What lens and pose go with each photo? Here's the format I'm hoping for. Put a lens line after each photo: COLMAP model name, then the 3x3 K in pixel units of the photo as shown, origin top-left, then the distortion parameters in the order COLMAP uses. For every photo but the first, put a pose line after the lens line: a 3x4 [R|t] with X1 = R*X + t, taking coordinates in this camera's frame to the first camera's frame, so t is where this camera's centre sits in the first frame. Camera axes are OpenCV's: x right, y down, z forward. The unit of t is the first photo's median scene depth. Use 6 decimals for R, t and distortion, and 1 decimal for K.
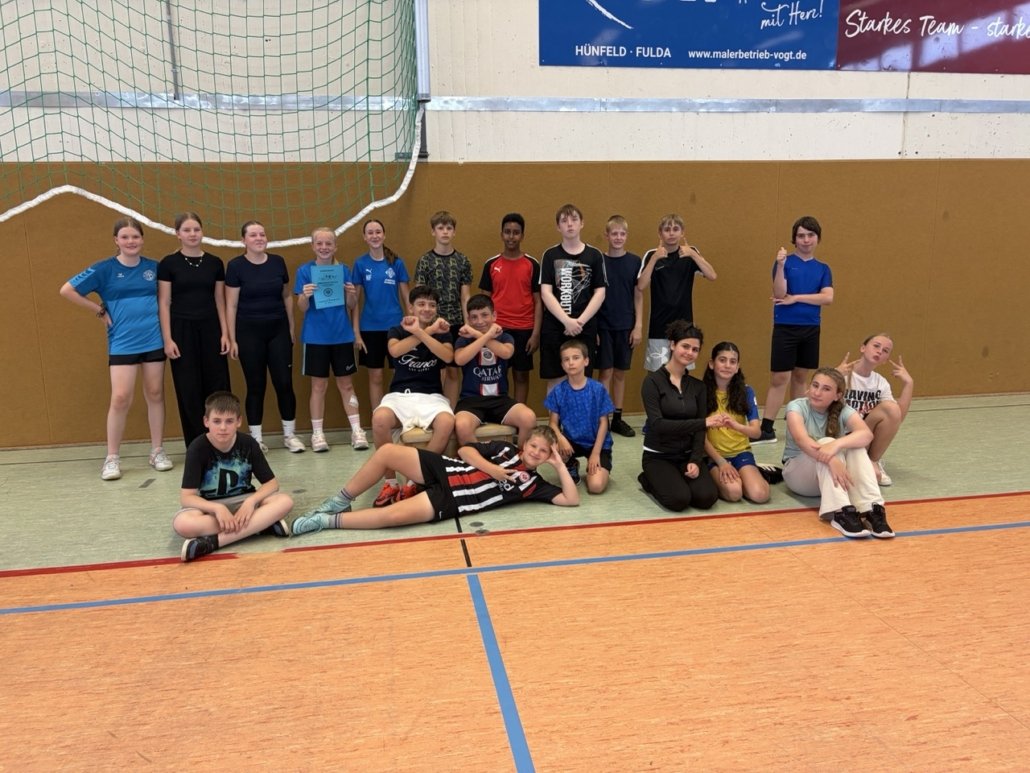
lens RADIAL K [[770.0, 0, 518.1], [0, 770.0, 390.2], [0, 0, 1]] dist [-0.004844, -0.013232]
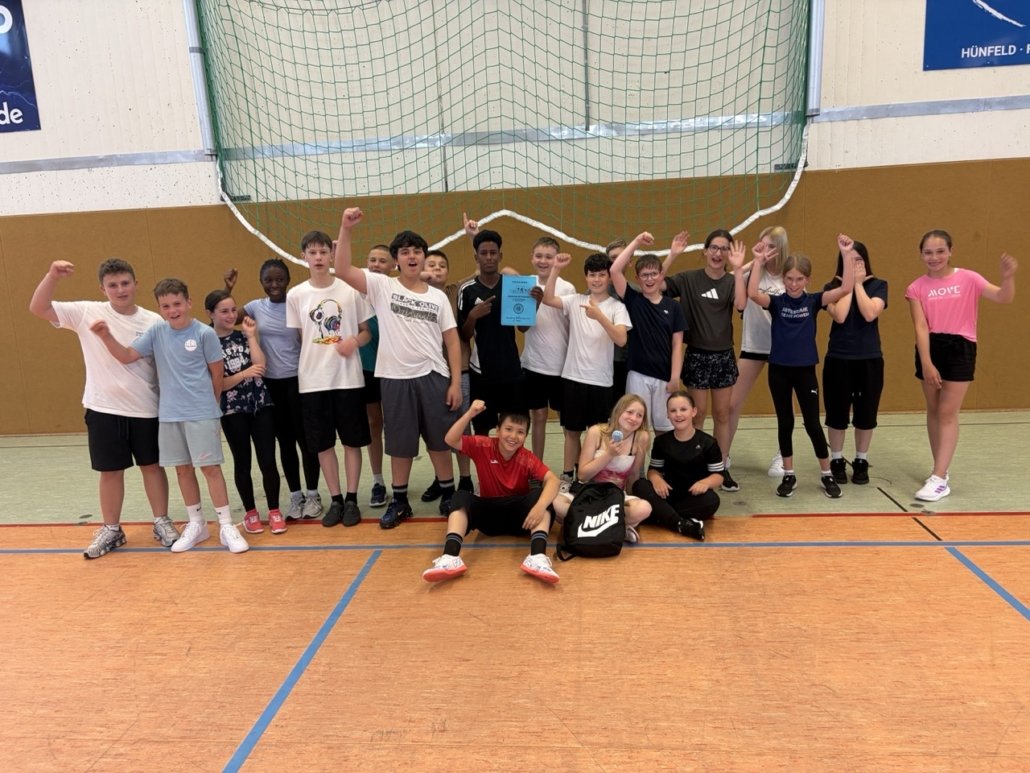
lens RADIAL K [[770.0, 0, 511.8], [0, 770.0, 382.2], [0, 0, 1]] dist [-0.004844, -0.013232]
pose [[0.960364, 0.010617, -0.278547, -0.229920], [-0.017601, 0.999590, -0.022584, 0.028805], [0.278193, 0.026592, 0.960157, -0.137478]]
